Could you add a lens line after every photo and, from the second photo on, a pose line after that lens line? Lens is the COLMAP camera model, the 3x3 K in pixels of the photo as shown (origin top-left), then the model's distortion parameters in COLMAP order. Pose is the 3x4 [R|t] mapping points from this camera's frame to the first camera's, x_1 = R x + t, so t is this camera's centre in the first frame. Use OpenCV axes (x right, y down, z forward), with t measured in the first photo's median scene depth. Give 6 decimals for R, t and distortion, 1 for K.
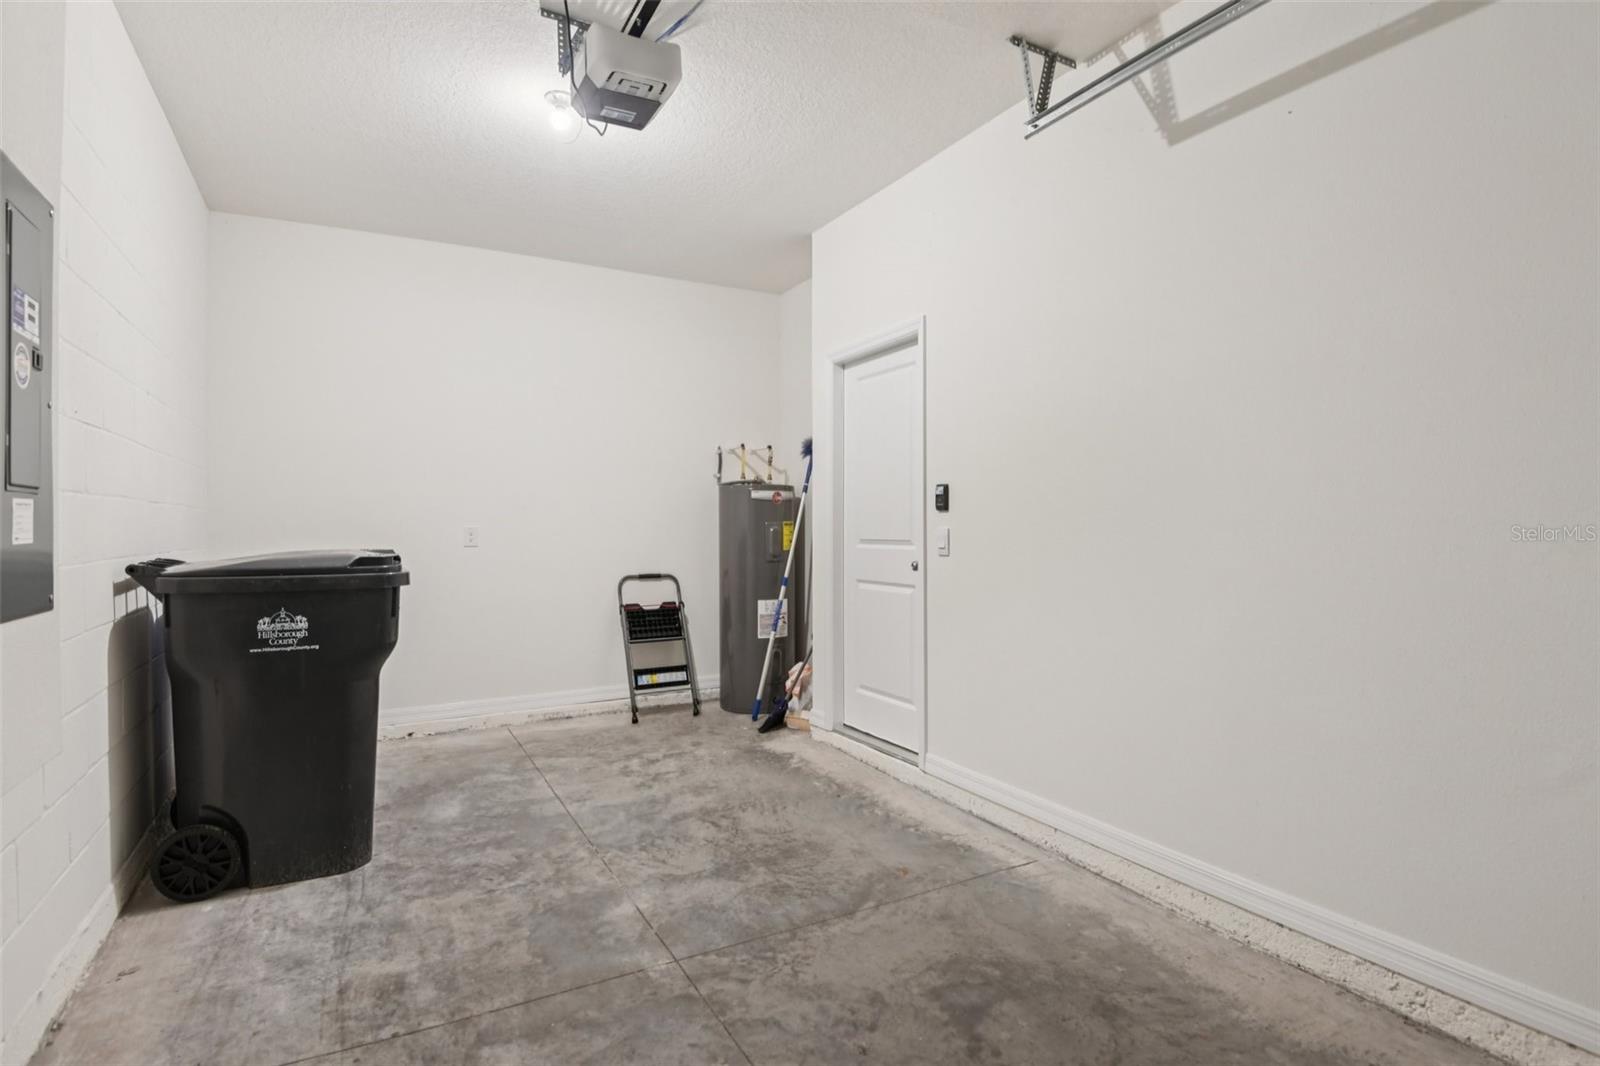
lens RADIAL K [[798.7, 0, 800.0], [0, 798.7, 533.0], [0, 0, 1]] dist [-0.004538, -0.000724]
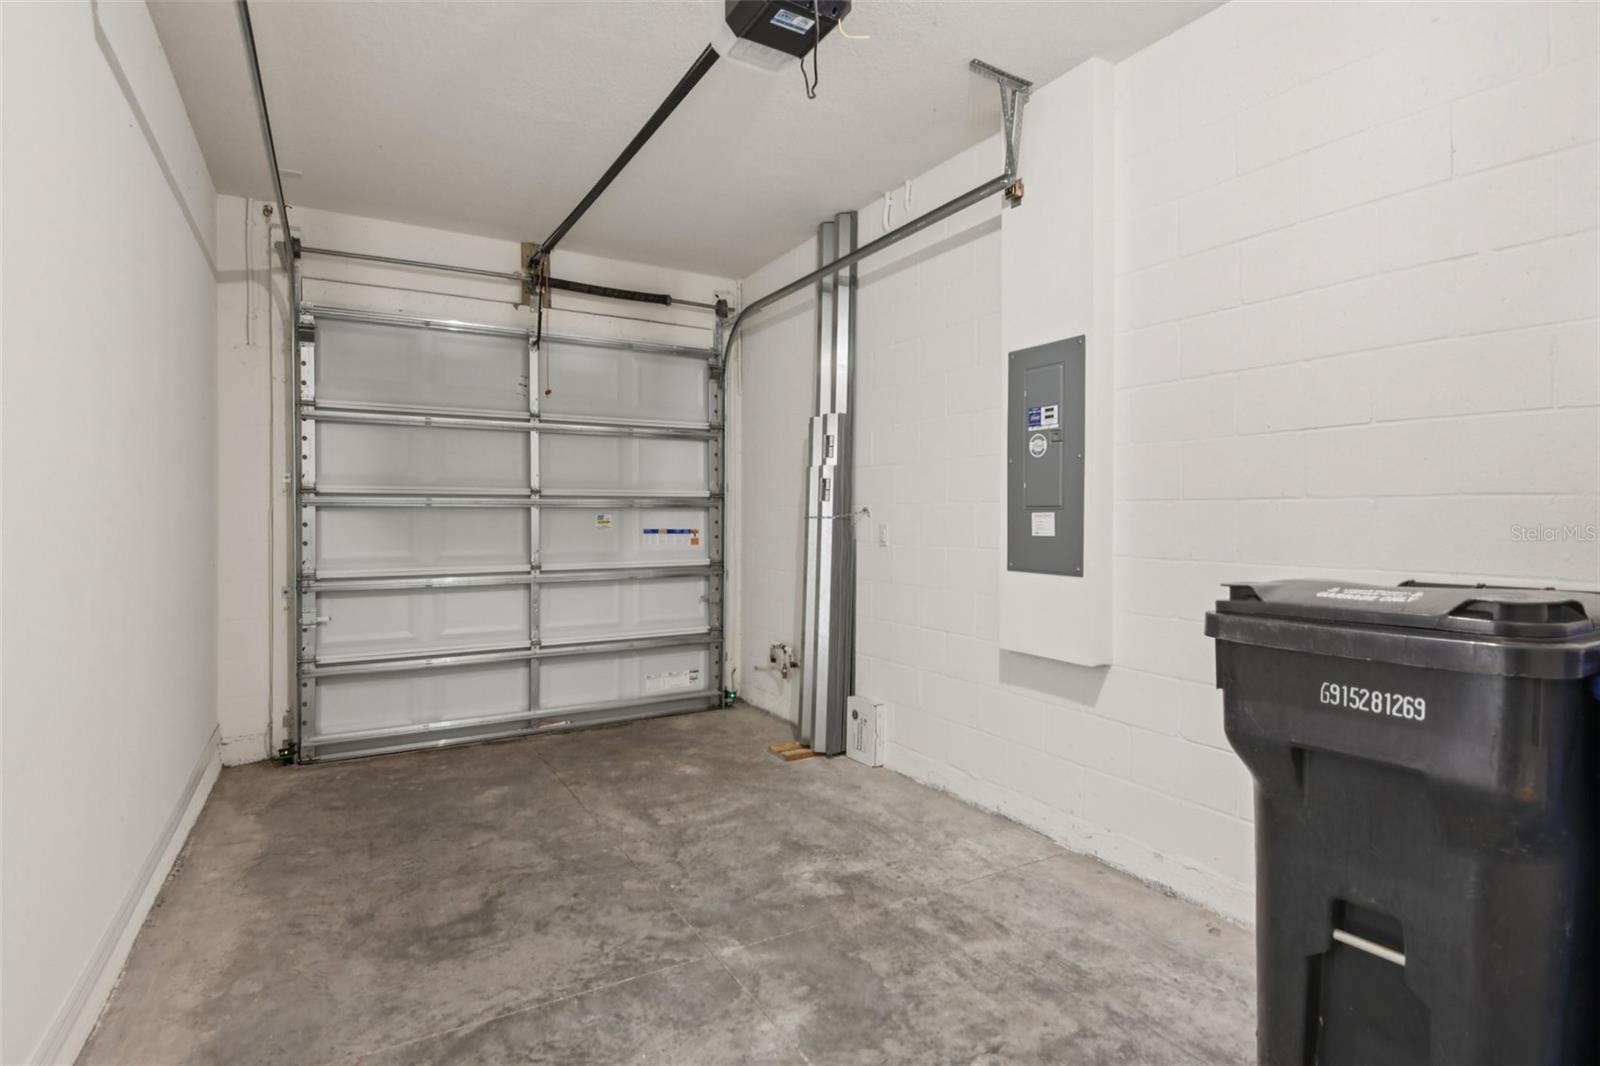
lens RADIAL K [[798.7, 0, 800.0], [0, 798.7, 533.0], [0, 0, 1]] dist [-0.004538, -0.000724]
pose [[-0.999855, 0.005502, -0.016140, -0.249935], [0.005192, 0.999802, 0.019188, -0.019431], [0.016243, 0.019101, -0.999686, 2.001211]]
